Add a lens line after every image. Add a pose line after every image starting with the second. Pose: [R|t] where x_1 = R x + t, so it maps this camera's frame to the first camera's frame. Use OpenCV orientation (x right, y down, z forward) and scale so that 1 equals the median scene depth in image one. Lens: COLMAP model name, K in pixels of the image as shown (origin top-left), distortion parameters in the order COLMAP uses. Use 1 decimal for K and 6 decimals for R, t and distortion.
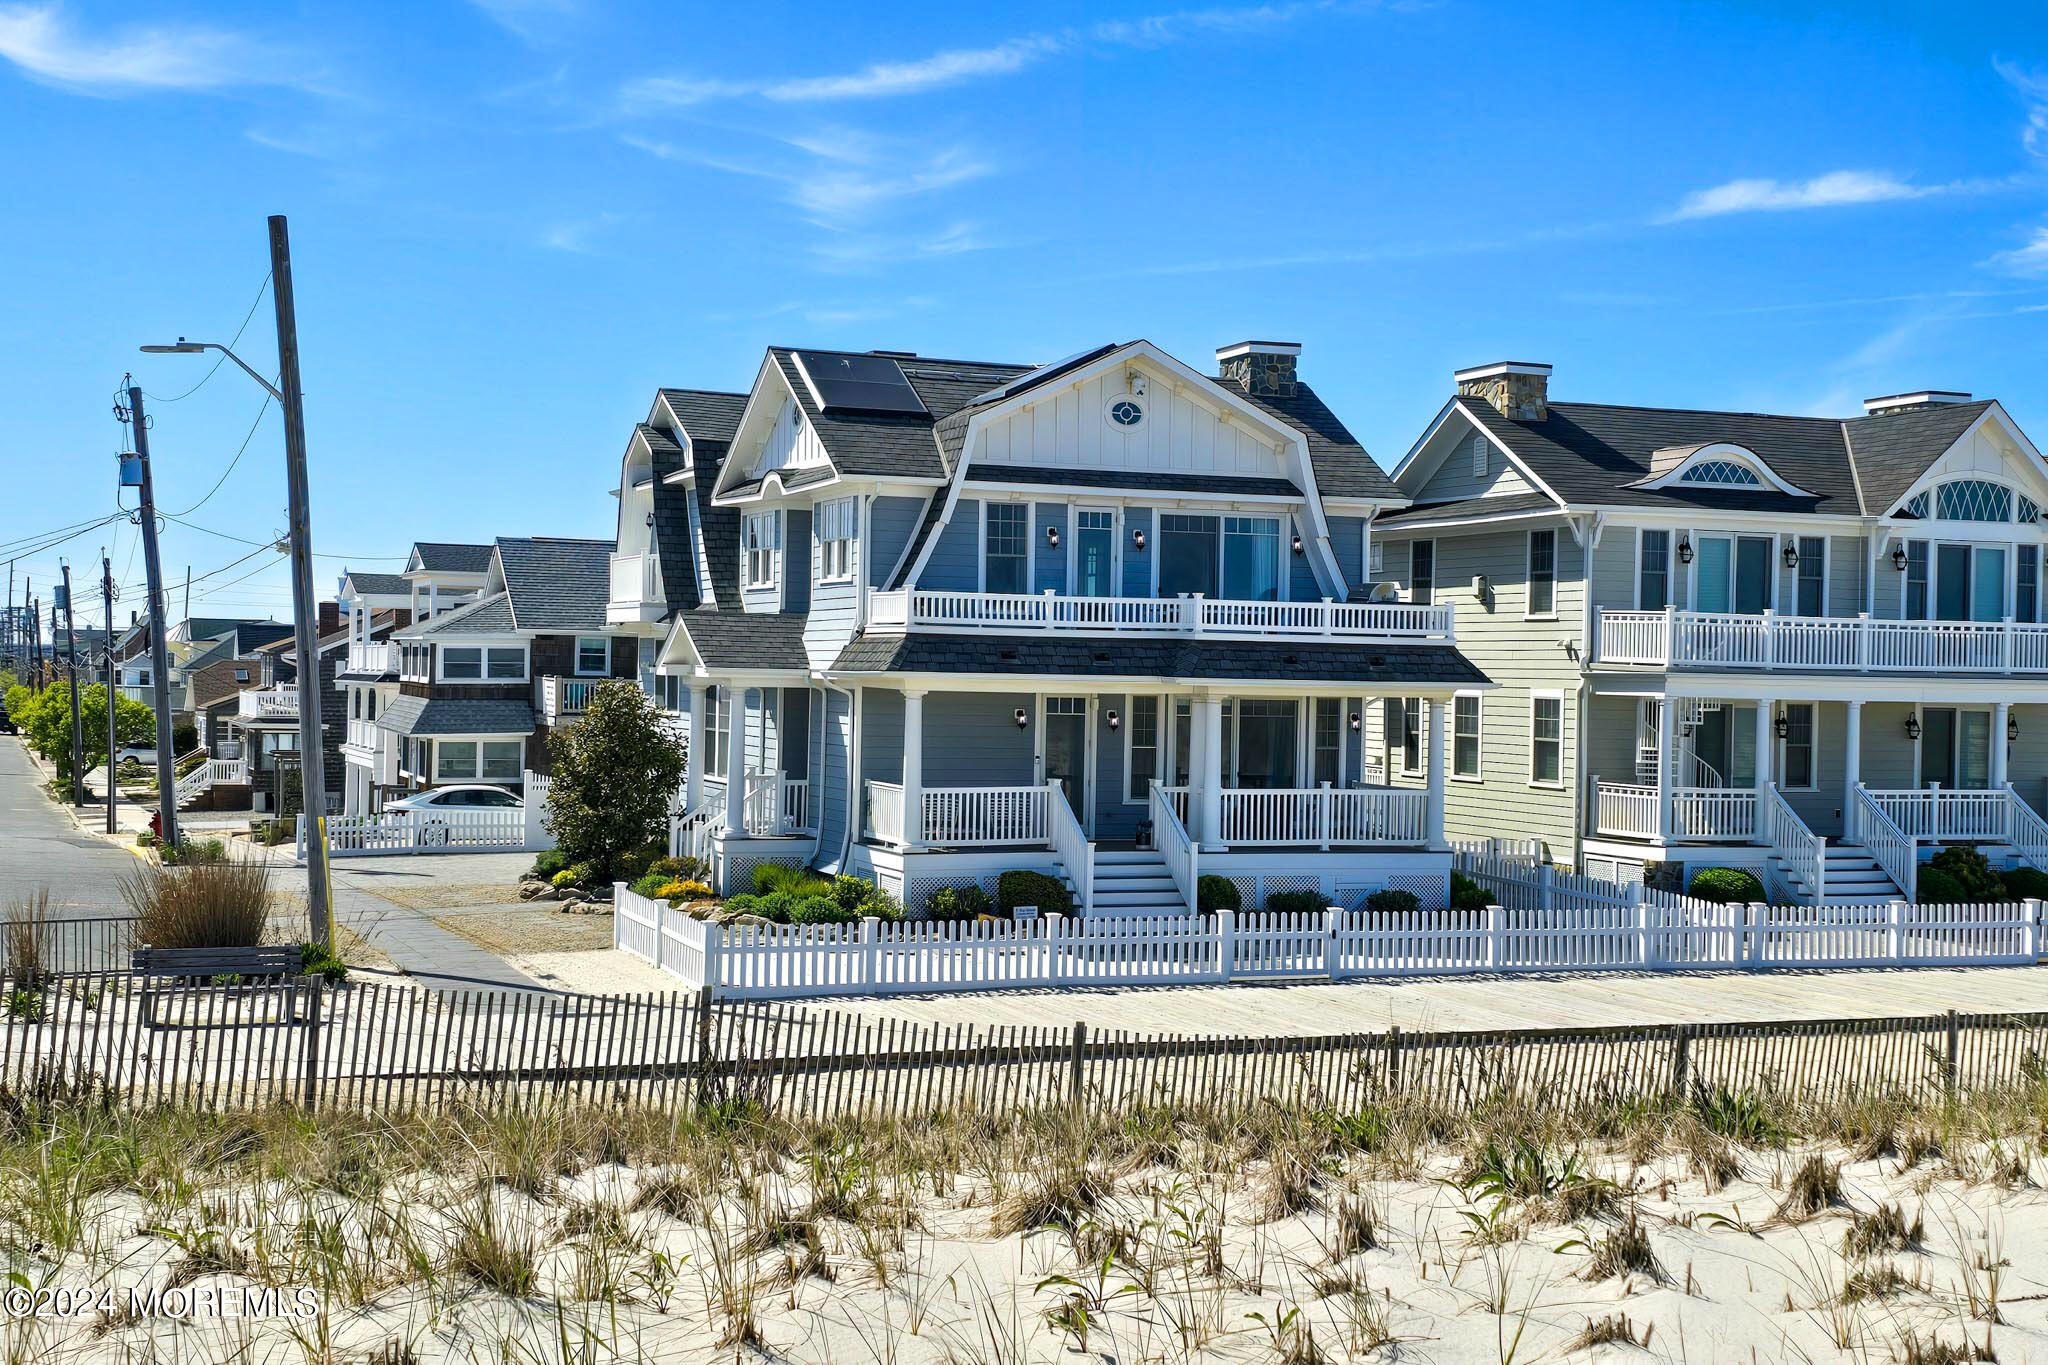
lens RADIAL K [[2509.8, 0, 1023.0], [0, 2509.8, 679.9], [0, 0, 1]] dist [0.016290, 0.000000]
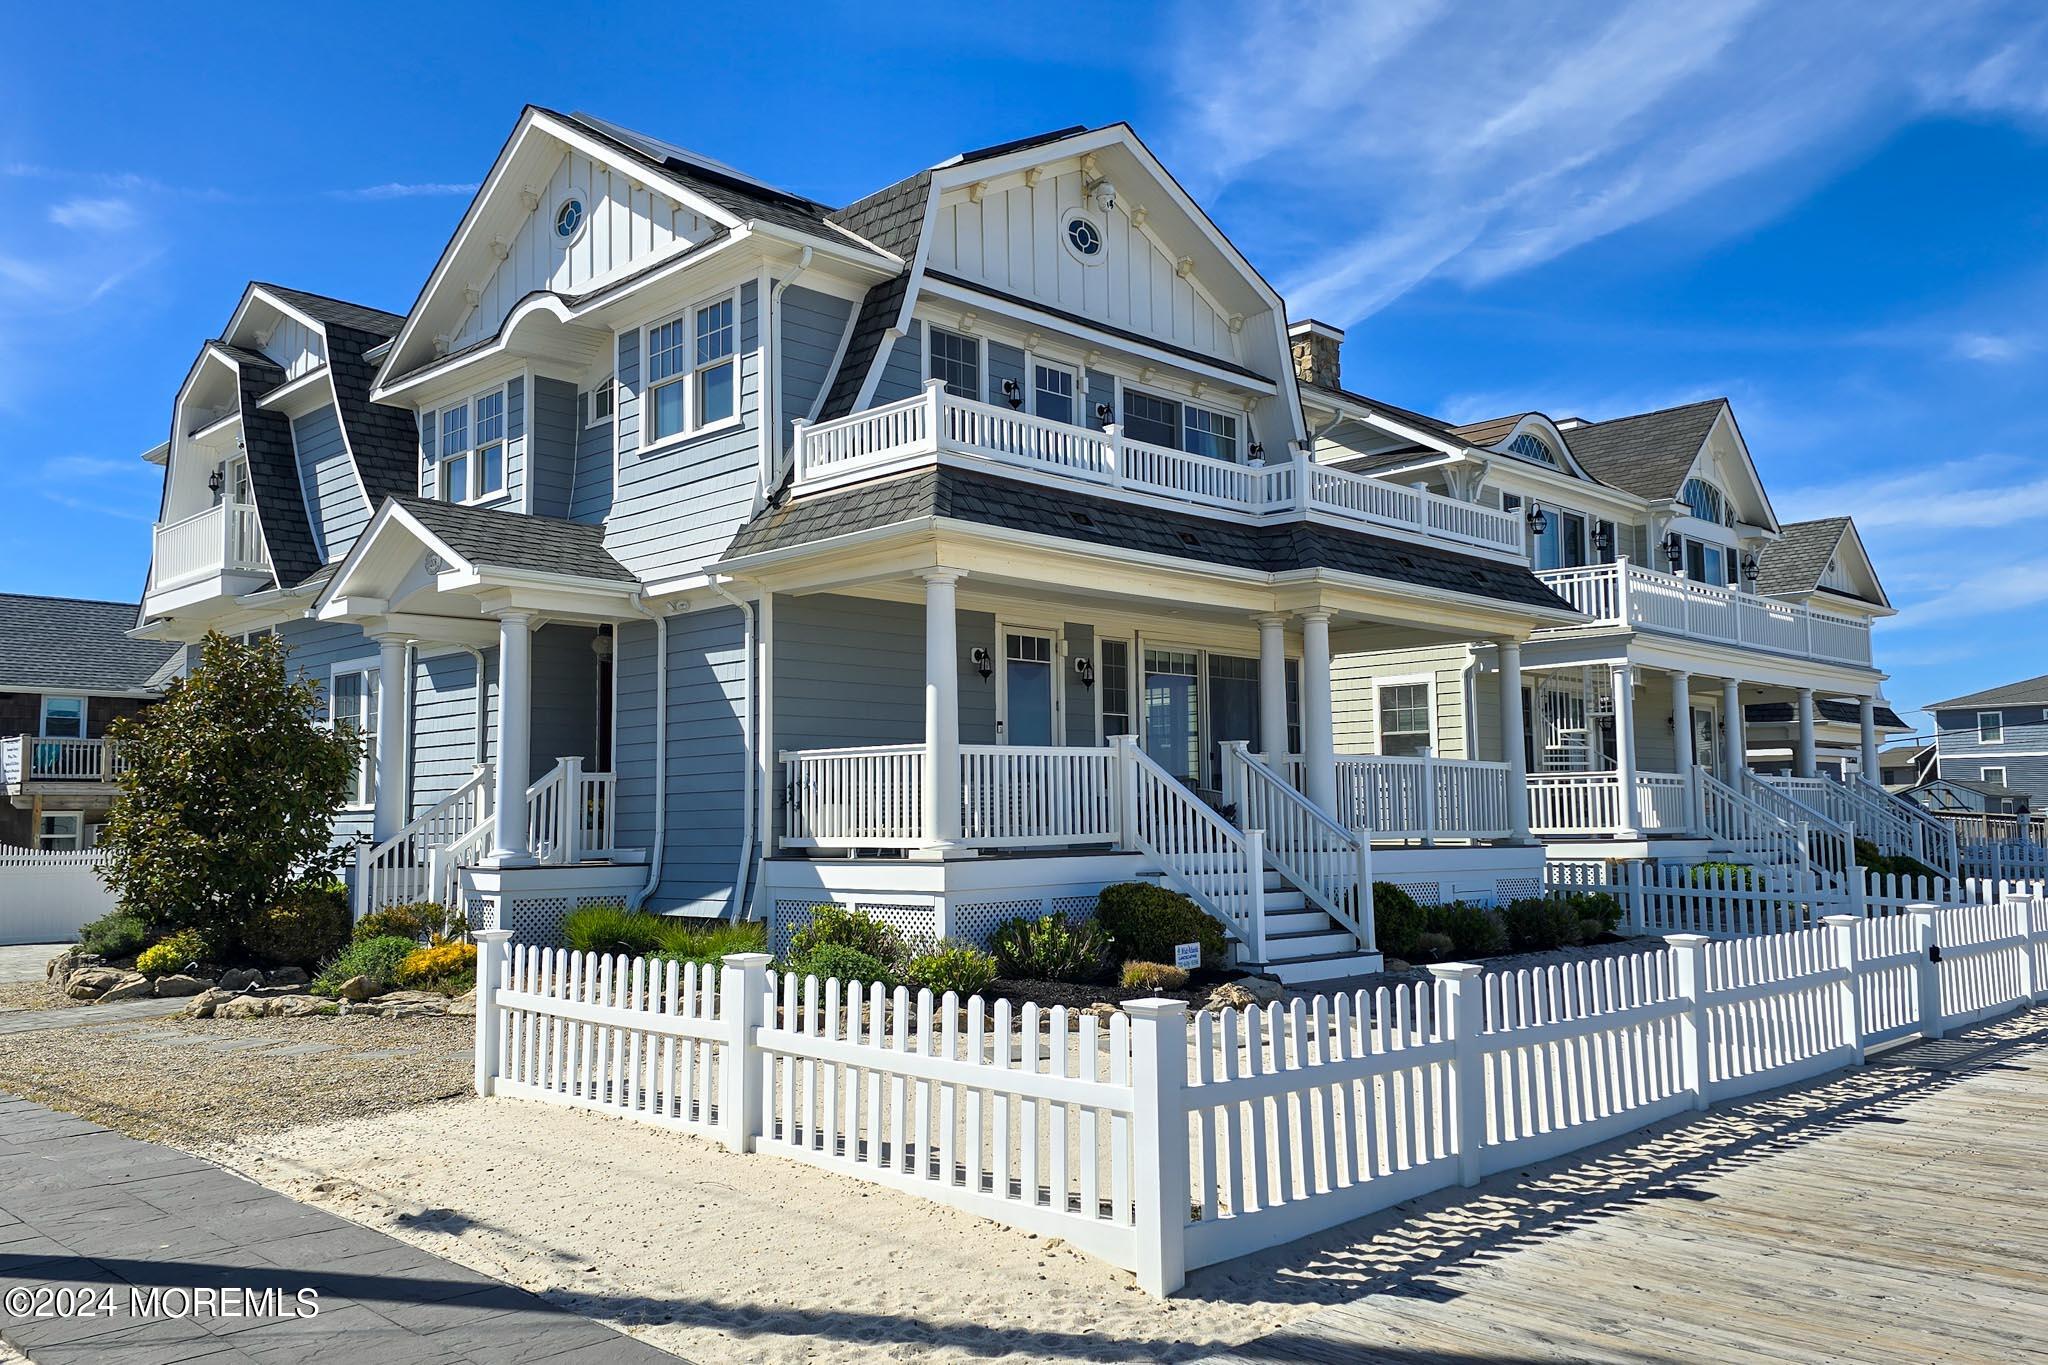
lens RADIAL K [[1605.7, 0, 971.9], [0, 1605.7, 695.7], [0, 0, 1]] dist [0.007440, -0.000020]
pose [[0.922342, 0.003314, 0.386361, -0.153889], [0.027757, 0.996811, -0.074814, 0.051777], [-0.385377, 0.079728, 0.919309, 0.585777]]
